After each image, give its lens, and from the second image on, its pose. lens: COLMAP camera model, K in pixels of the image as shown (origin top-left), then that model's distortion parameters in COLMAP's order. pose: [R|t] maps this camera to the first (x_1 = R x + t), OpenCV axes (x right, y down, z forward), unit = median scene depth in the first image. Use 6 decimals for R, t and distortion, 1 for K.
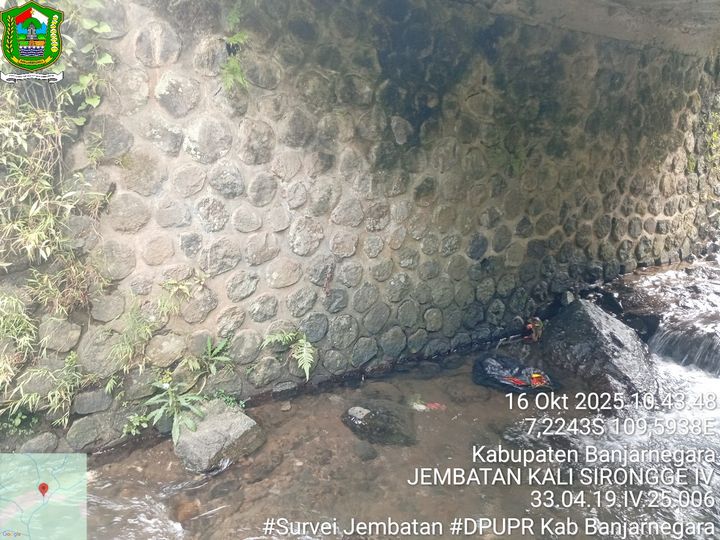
lens RADIAL K [[551.3, 0, 357.6], [0, 551.3, 270.3], [0, 0, 1]] dist [0.101669, -0.213664]
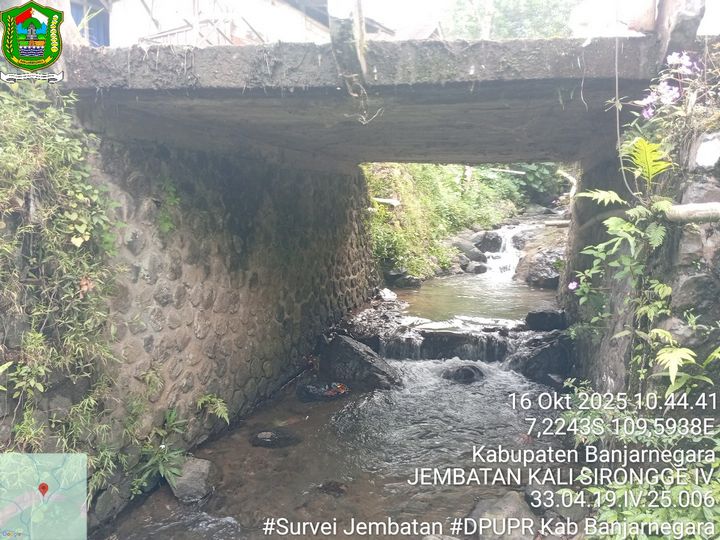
lens RADIAL K [[551.3, 0, 357.6], [0, 551.3, 270.3], [0, 0, 1]] dist [0.101669, -0.213664]
pose [[0.780193, -0.136826, 0.610391, -0.499143], [0.221507, 0.972989, -0.065022, -0.013253], [-0.585007, 0.185935, 0.789427, -0.294507]]
